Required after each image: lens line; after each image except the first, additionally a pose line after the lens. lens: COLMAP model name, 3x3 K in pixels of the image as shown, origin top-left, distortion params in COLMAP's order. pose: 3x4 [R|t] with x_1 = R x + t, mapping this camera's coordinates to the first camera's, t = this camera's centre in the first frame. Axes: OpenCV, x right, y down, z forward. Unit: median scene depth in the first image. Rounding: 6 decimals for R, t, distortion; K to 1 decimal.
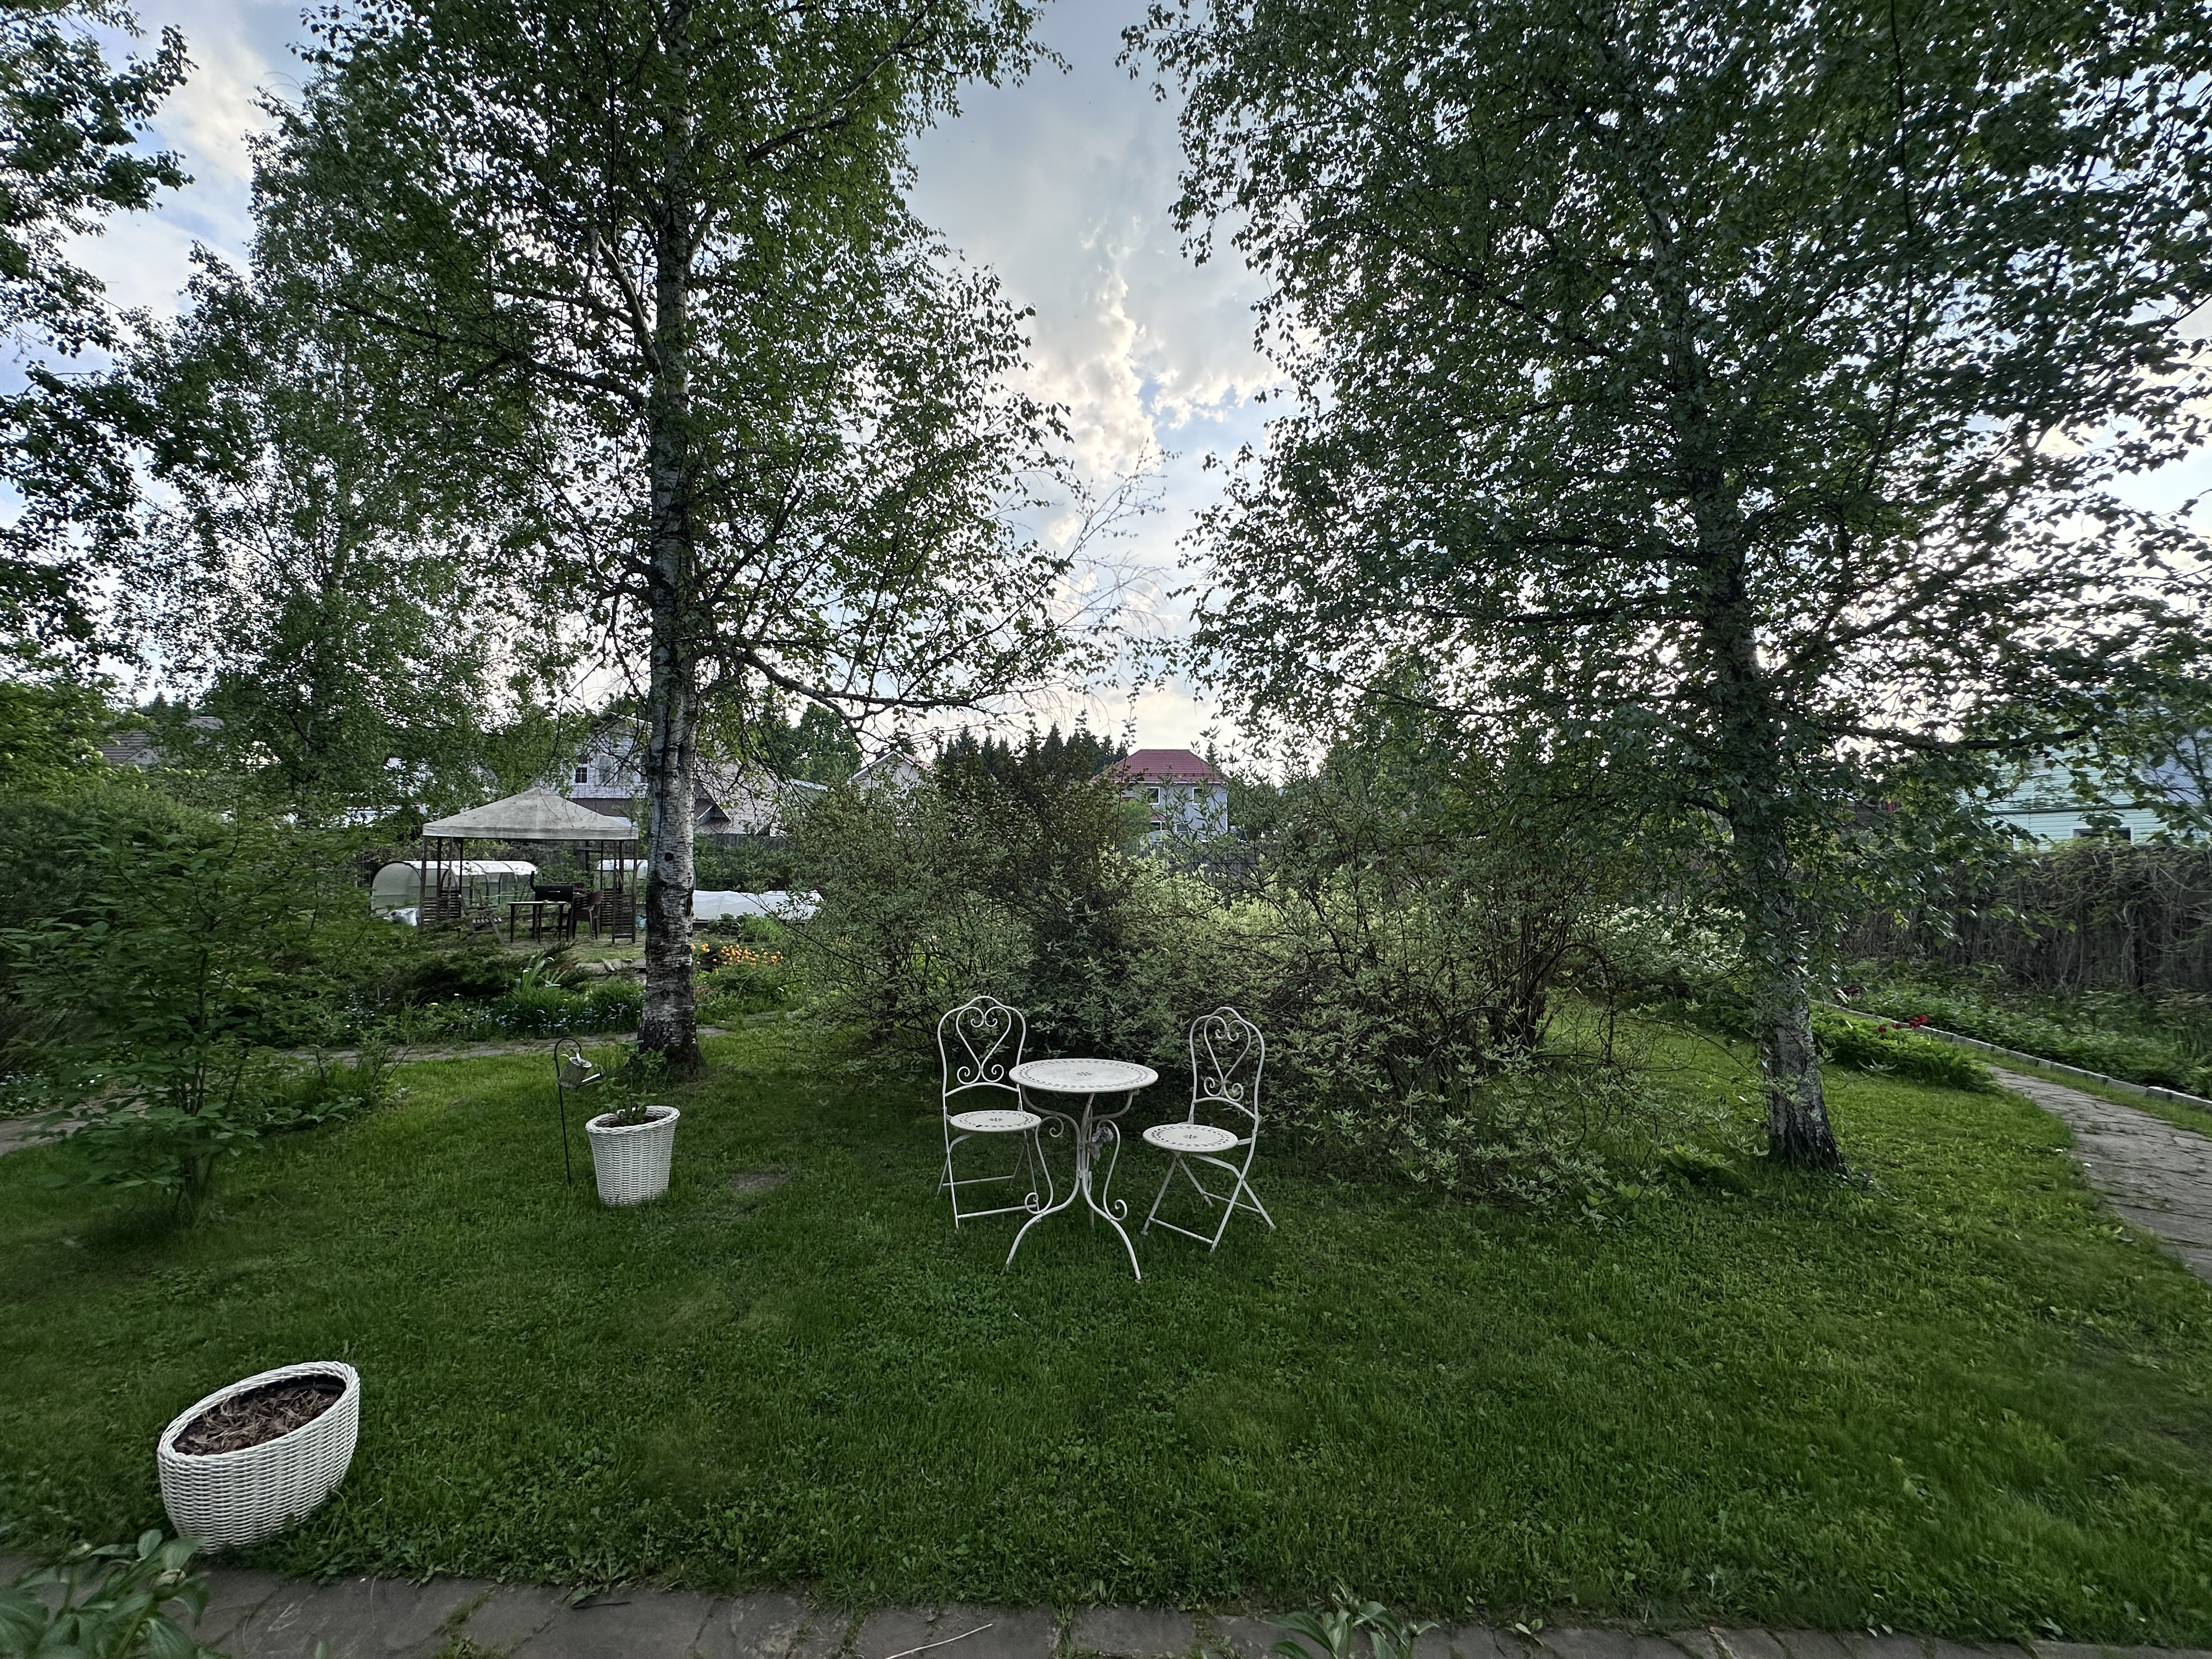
lens RADIAL K [[884.7, 0, 1104.0], [0, 884.7, 837.8], [0, 0, 1]] dist [-0.005382, 0.000805]
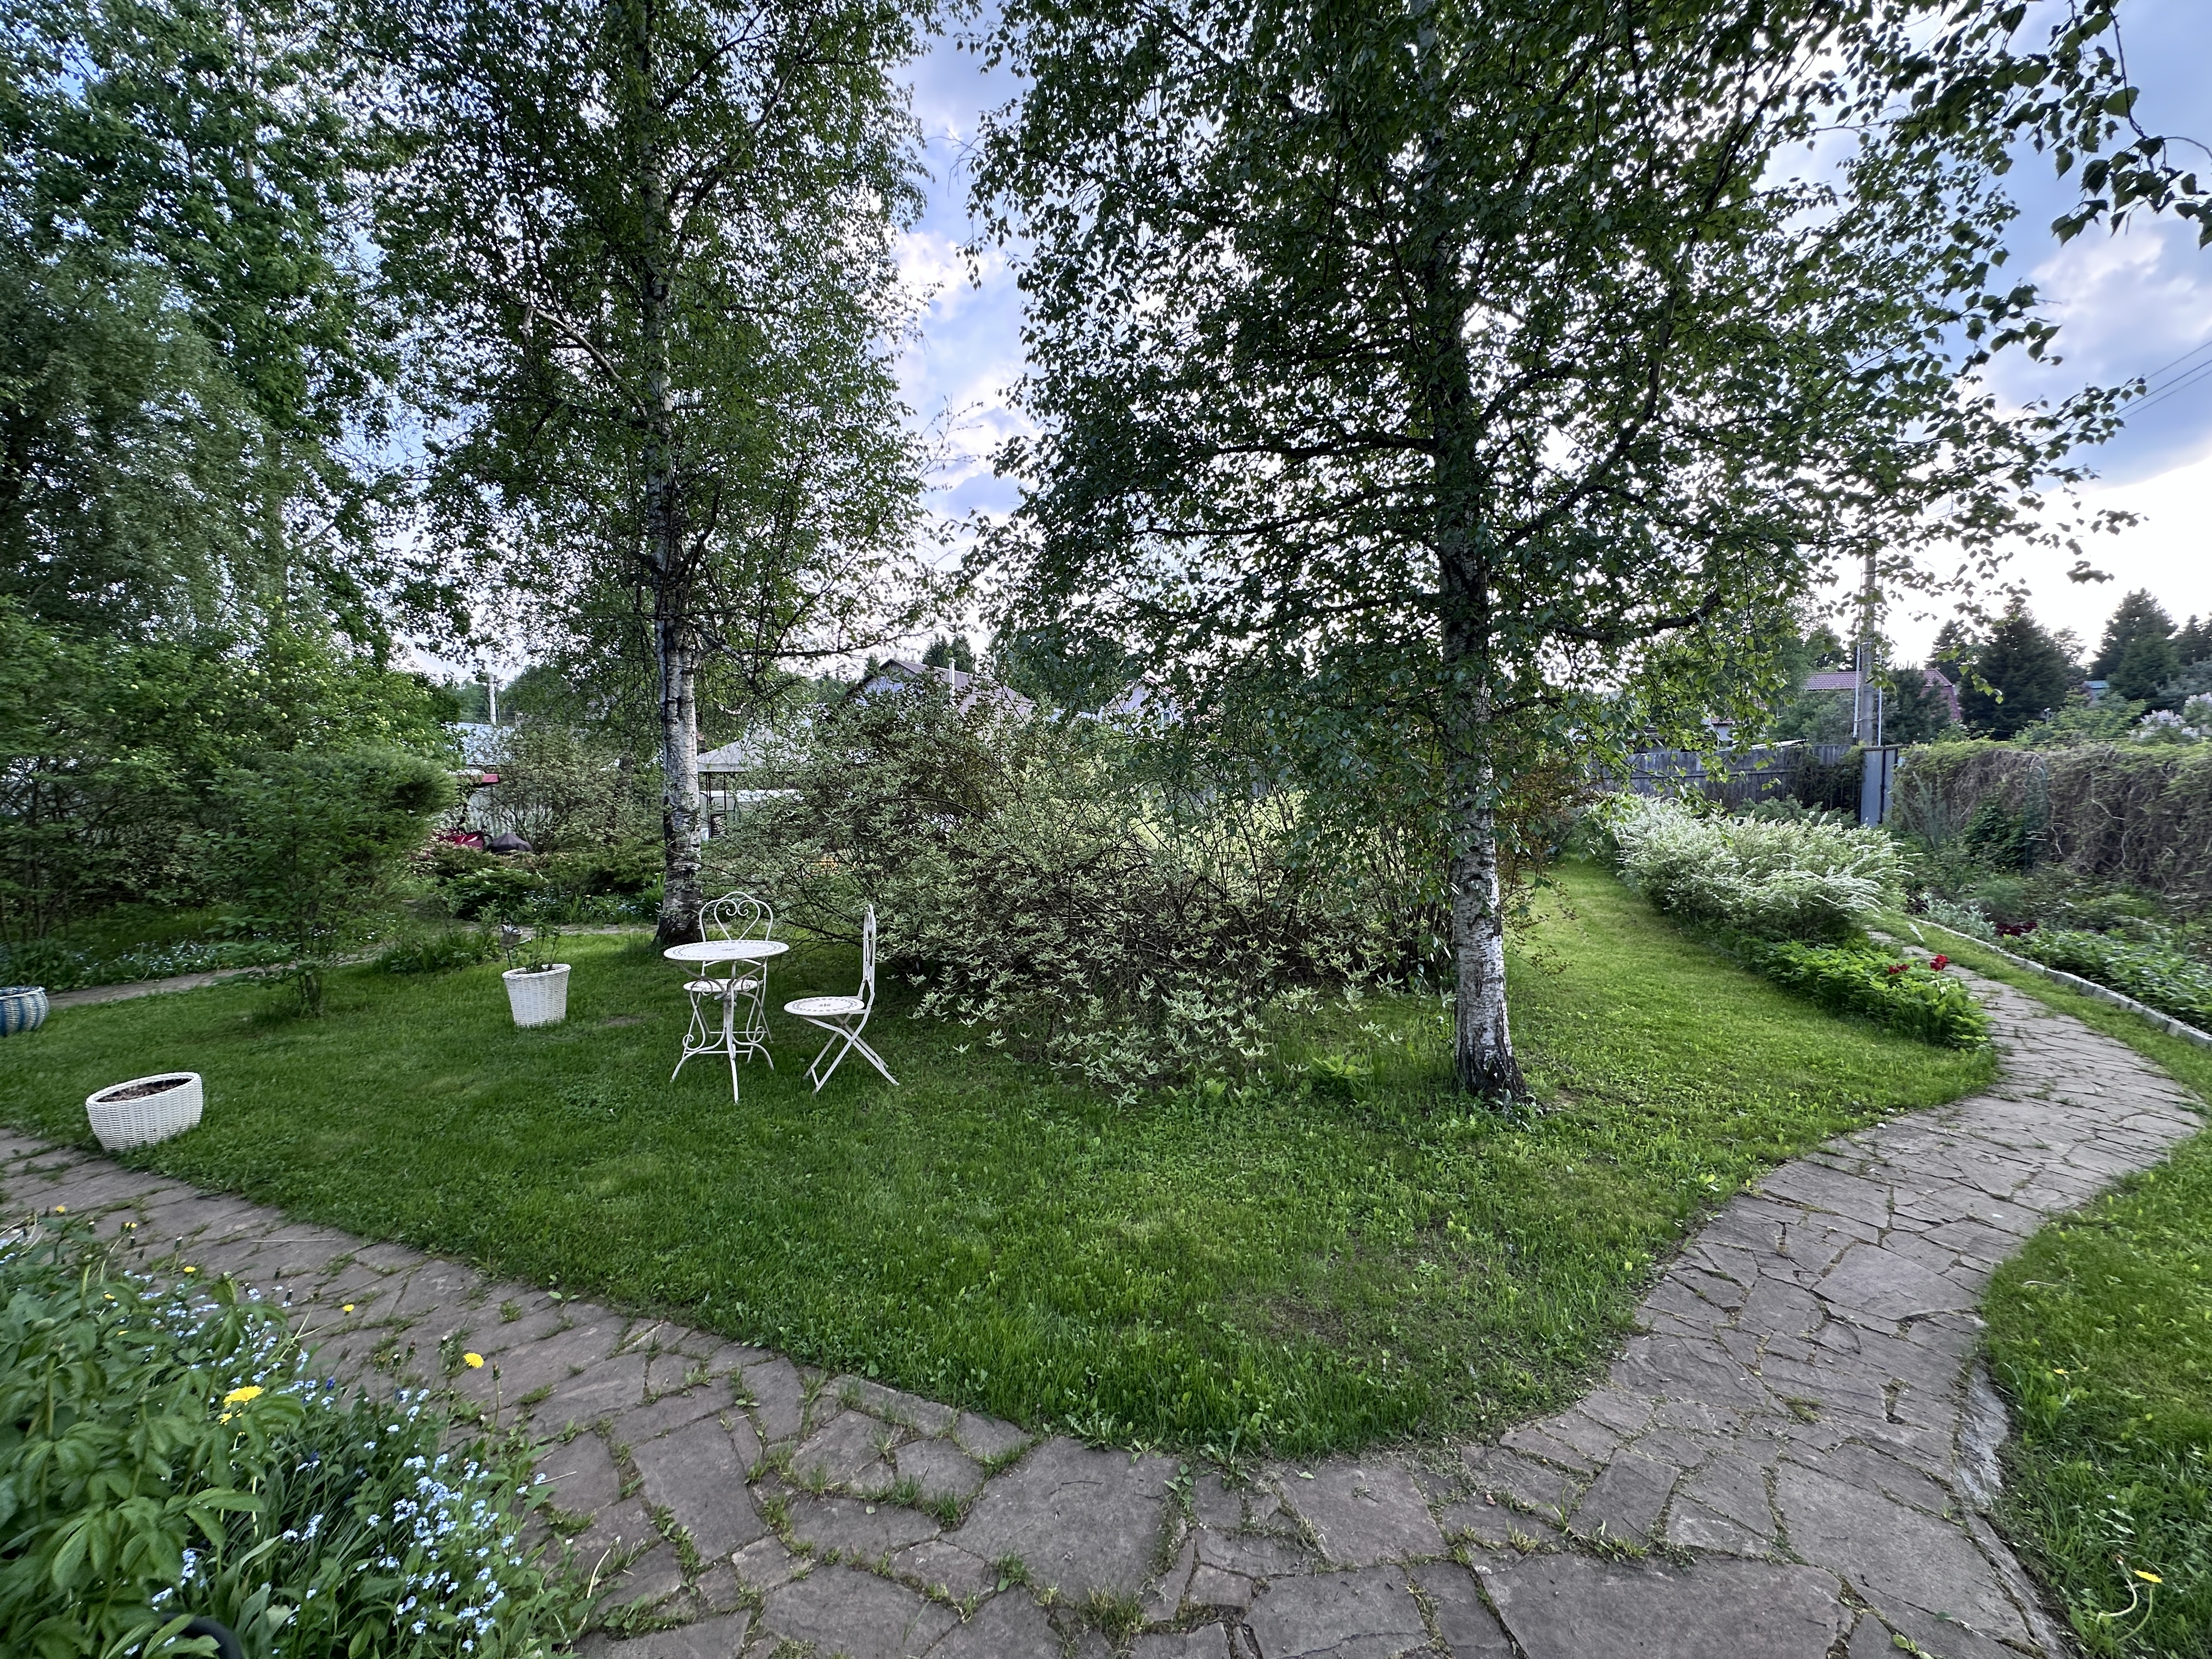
lens RADIAL K [[884.7, 0, 1091.3], [0, 884.7, 840.4], [0, 0, 1]] dist [-0.005382, 0.000805]
pose [[0.939527, 0.004624, -0.342444, 0.517029], [0.026148, 0.996022, 0.085187, 0.007953], [0.341476, -0.088989, 0.935668, -0.004044]]
